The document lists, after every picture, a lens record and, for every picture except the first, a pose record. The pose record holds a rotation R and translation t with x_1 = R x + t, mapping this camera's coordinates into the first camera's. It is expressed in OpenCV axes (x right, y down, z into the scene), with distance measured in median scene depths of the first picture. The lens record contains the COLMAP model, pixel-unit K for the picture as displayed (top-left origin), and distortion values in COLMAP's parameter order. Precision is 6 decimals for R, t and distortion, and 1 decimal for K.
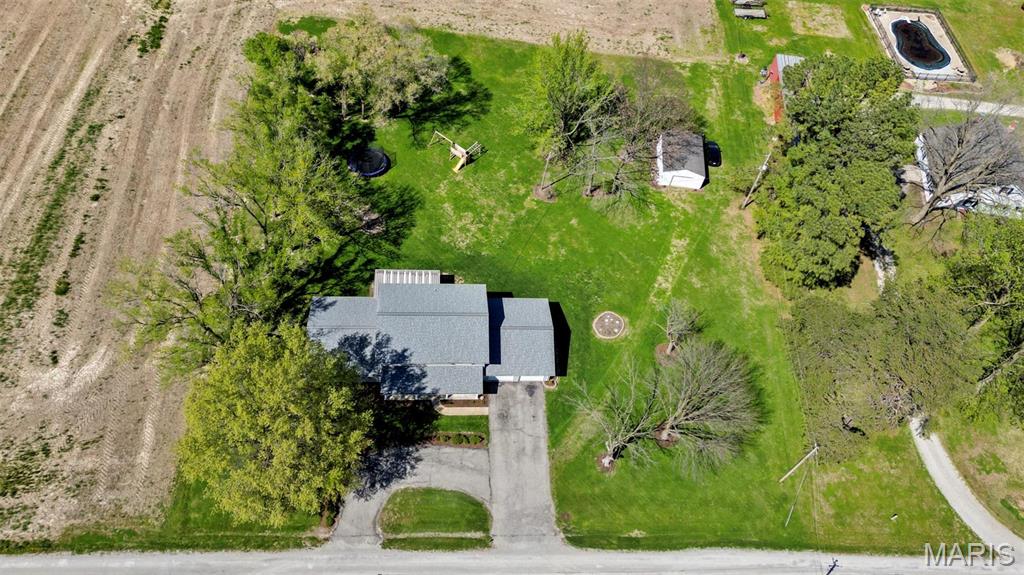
lens RADIAL K [[780.6, 0, 508.9], [0, 780.6, 289.3], [0, 0, 1]] dist [0.044074, -0.036633]
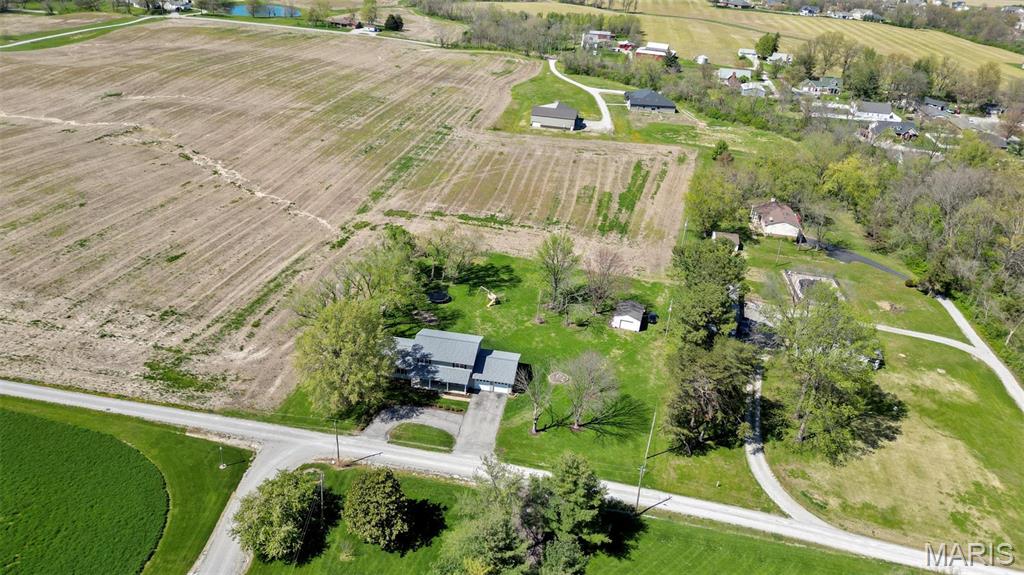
lens RADIAL K [[726.5, 0, 511.2], [0, 726.5, 289.2], [0, 0, 1]] dist [0.051723, -0.051930]
pose [[0.979480, 0.066113, -0.190390, 0.332304], [-0.150666, 0.867633, -0.473827, 0.662550], [0.133863, 0.492789, 0.859790, -0.415192]]
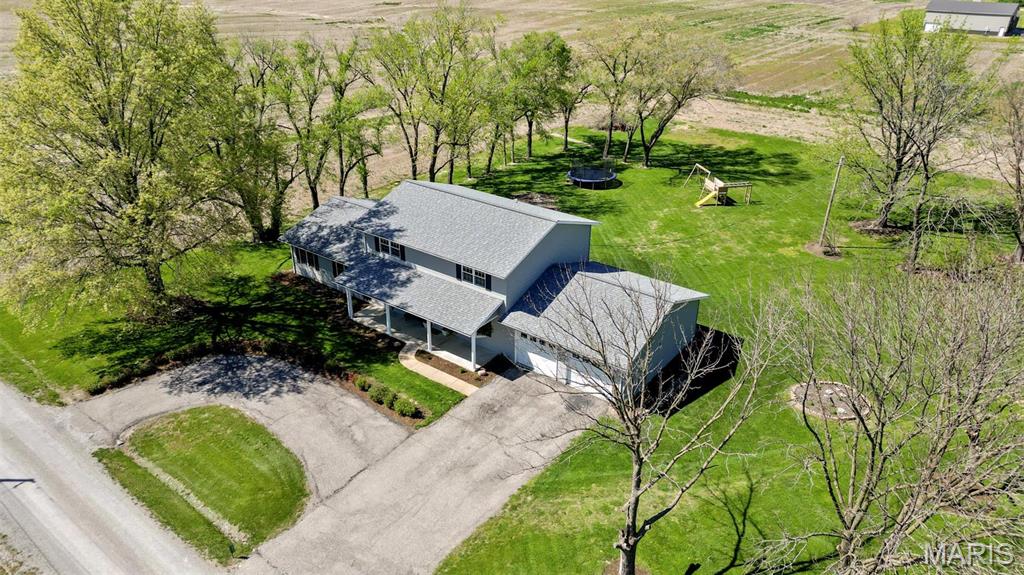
lens RADIAL K [[726.5, 0, 506.1], [0, 726.5, 282.7], [0, 0, 1]] dist [0.051723, -0.051930]
pose [[0.761596, 0.200922, -0.616118, 0.251837], [-0.498022, 0.789791, -0.358057, 0.252608], [0.414663, 0.579535, 0.701565, 0.652682]]
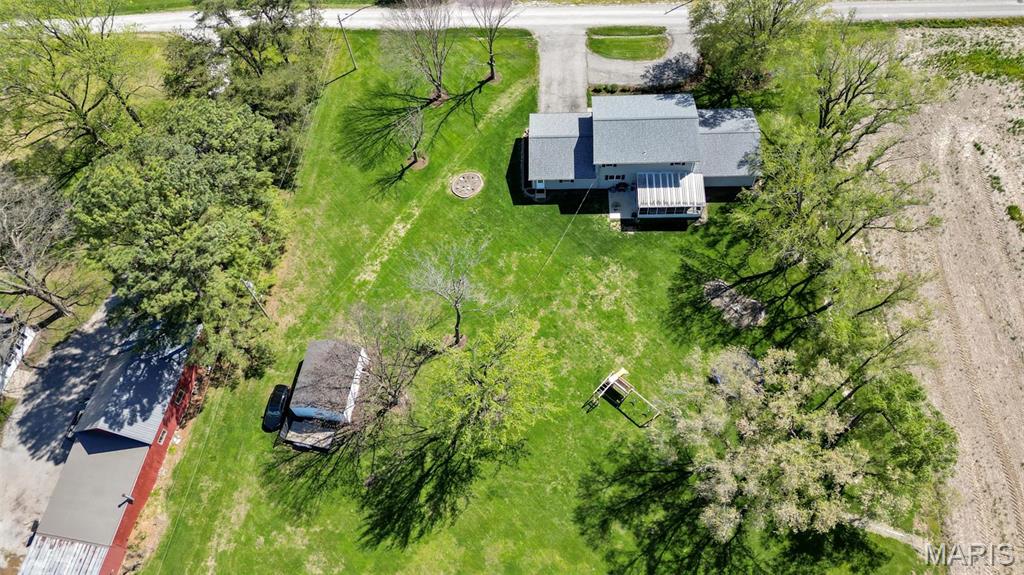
lens RADIAL K [[726.5, 0, 518.5], [0, 726.5, 280.0], [0, 0, 1]] dist [0.051723, -0.051930]
pose [[-0.996507, -0.083504, -0.000346, 0.055704], [0.038903, -0.467908, 0.882920, -0.932467], [-0.073890, 0.879823, 0.469522, 0.716872]]
